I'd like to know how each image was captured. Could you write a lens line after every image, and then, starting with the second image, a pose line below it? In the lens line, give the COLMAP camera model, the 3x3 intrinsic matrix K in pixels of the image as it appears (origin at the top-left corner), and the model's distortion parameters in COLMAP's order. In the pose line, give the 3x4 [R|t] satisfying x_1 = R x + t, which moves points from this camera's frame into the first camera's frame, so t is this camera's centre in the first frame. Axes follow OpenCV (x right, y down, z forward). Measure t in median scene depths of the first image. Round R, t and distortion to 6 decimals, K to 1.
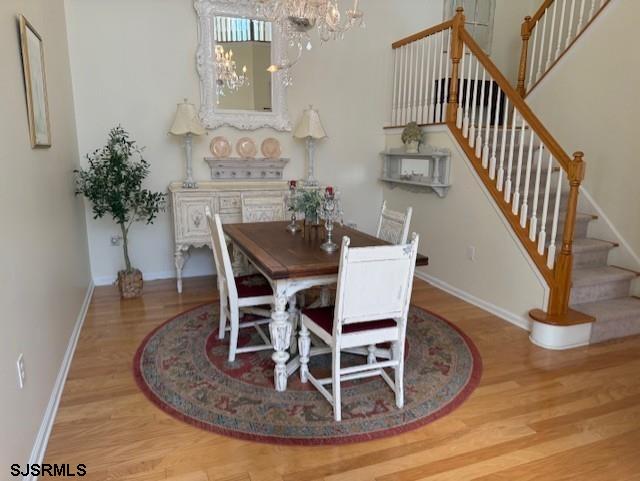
lens RADIAL K [[459.9, 0, 314.1], [0, 459.9, 241.7], [0, 0, 1]] dist [0.010943, 0.009296]
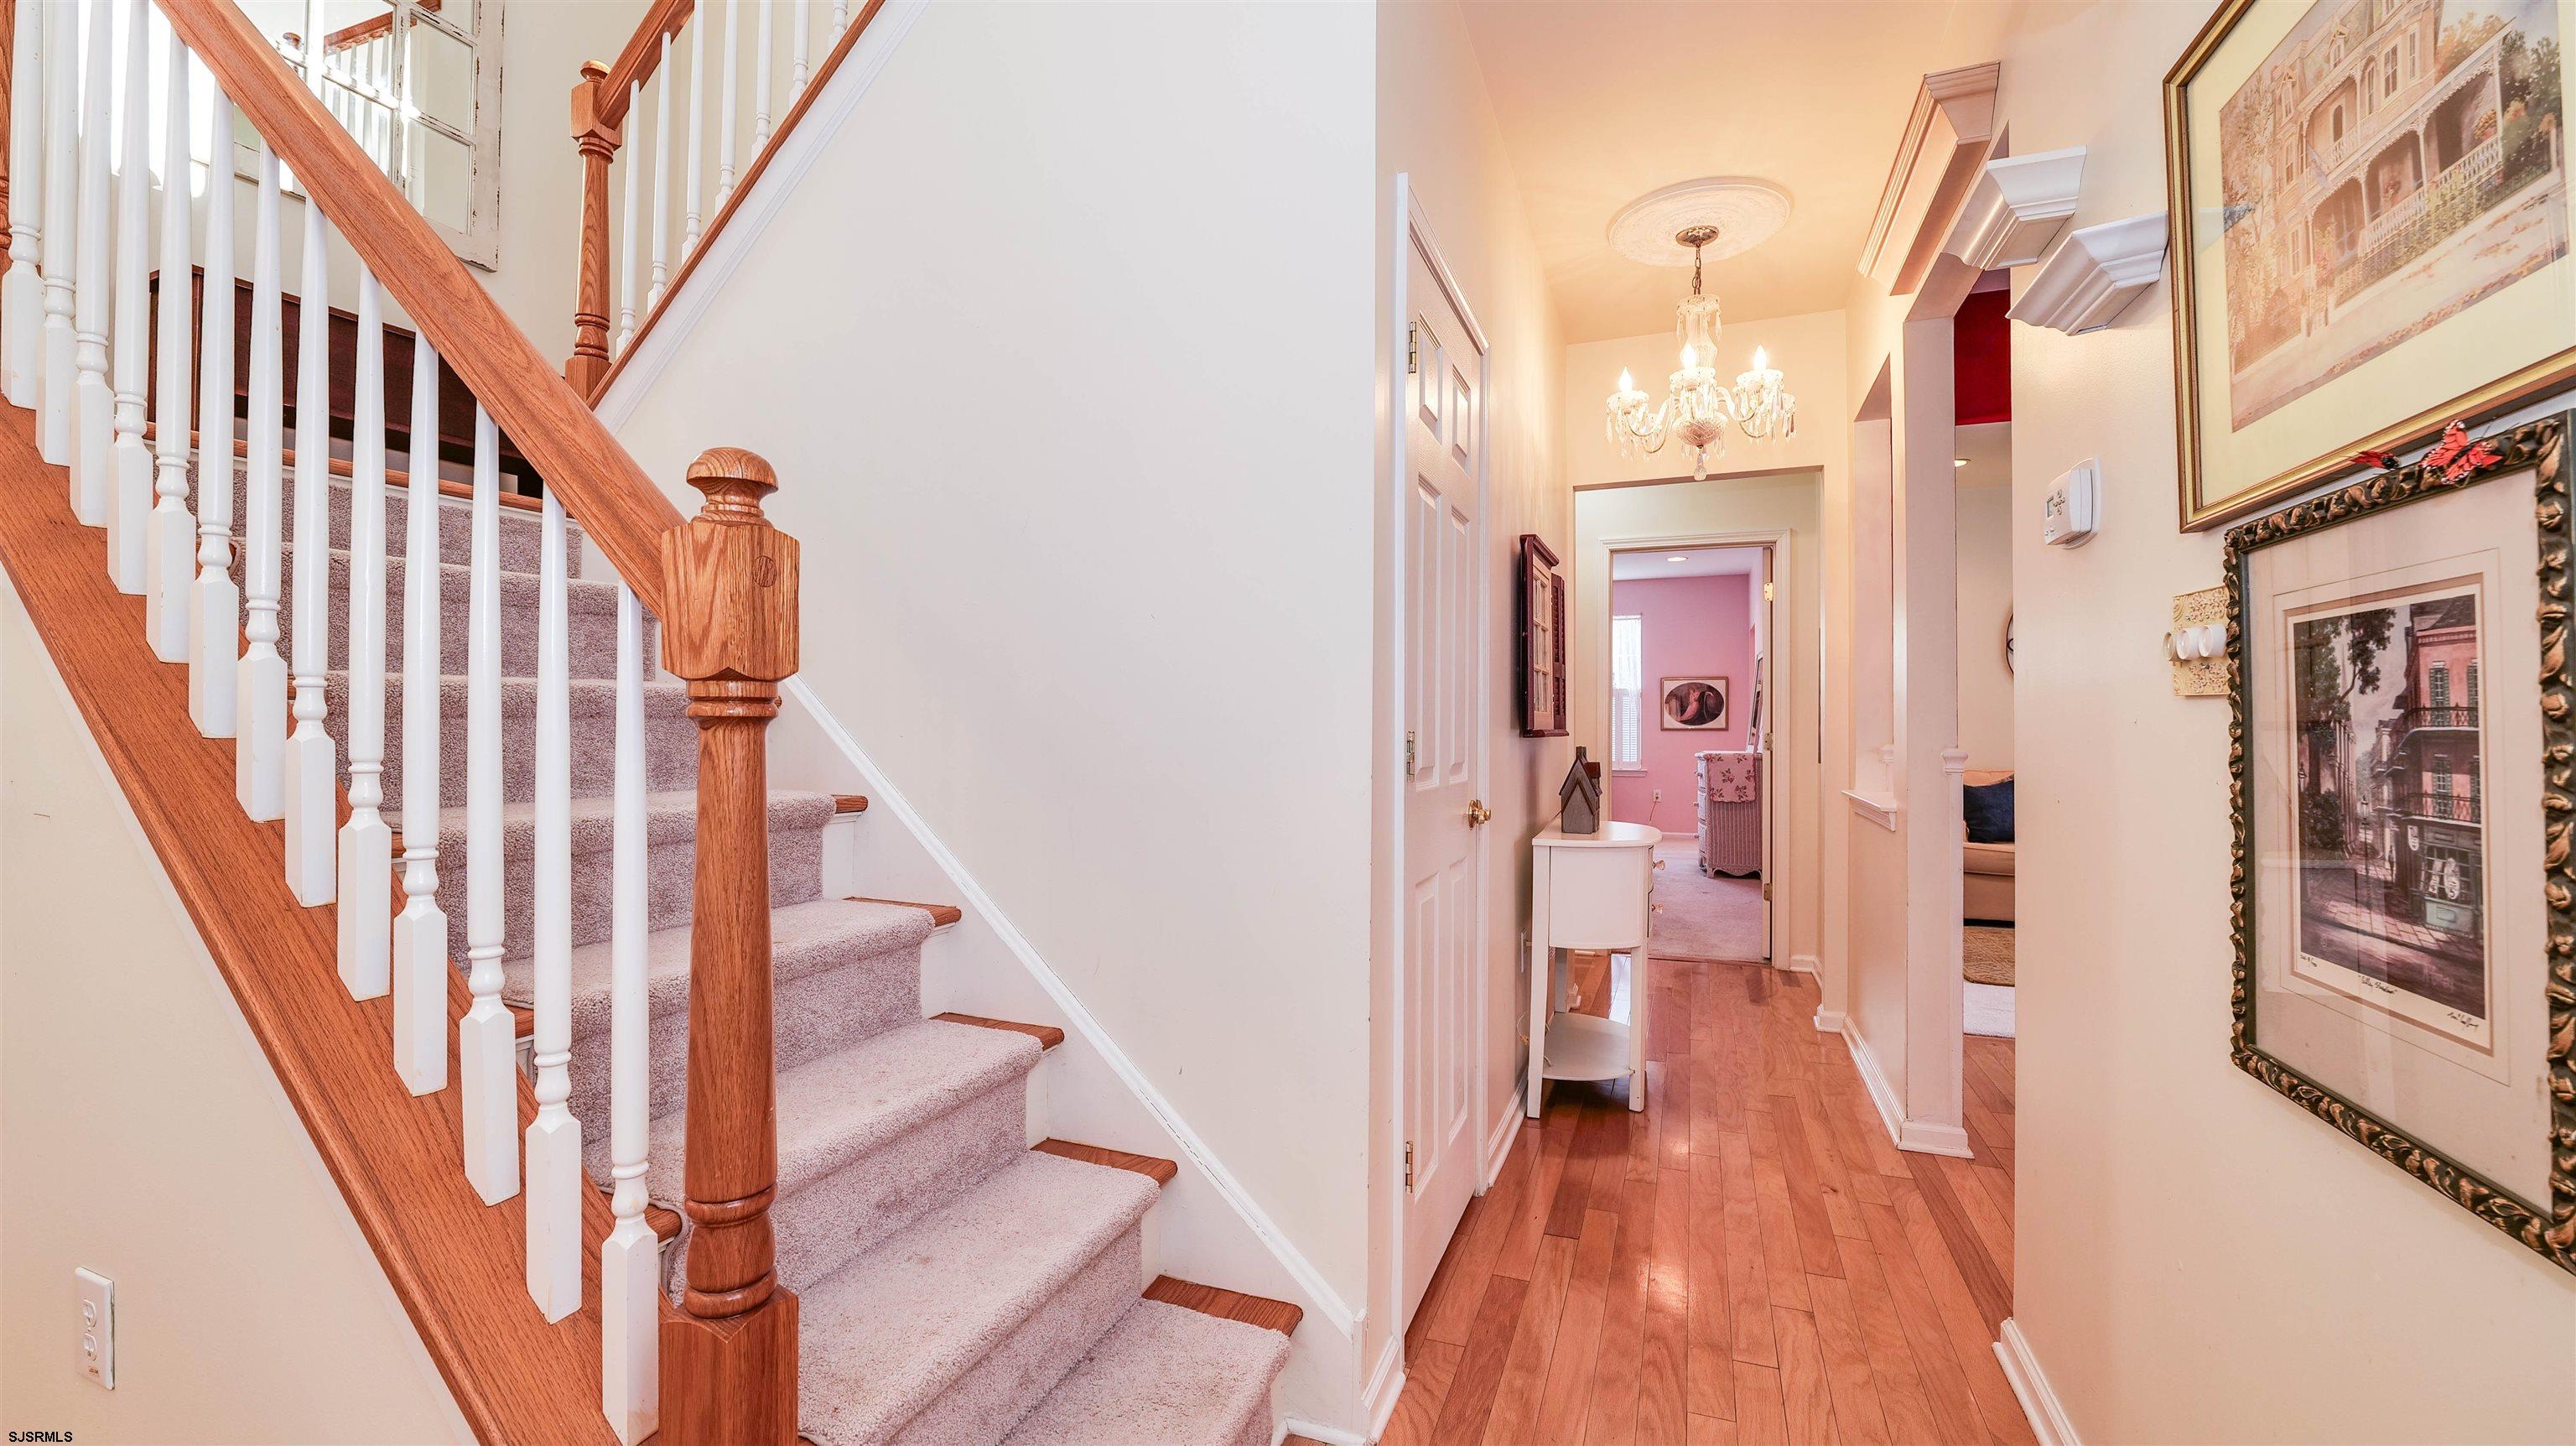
lens RADIAL K [[1046.2, 0, 1275.8], [0, 1046.2, 712.7], [0, 0, 1]] dist [-0.012699, 0.000674]
pose [[0.671047, -0.001287, 0.741413, 0.368391], [0.154775, 0.978209, -0.138388, -0.055697], [-0.725079, 0.207617, 0.656624, 0.581028]]
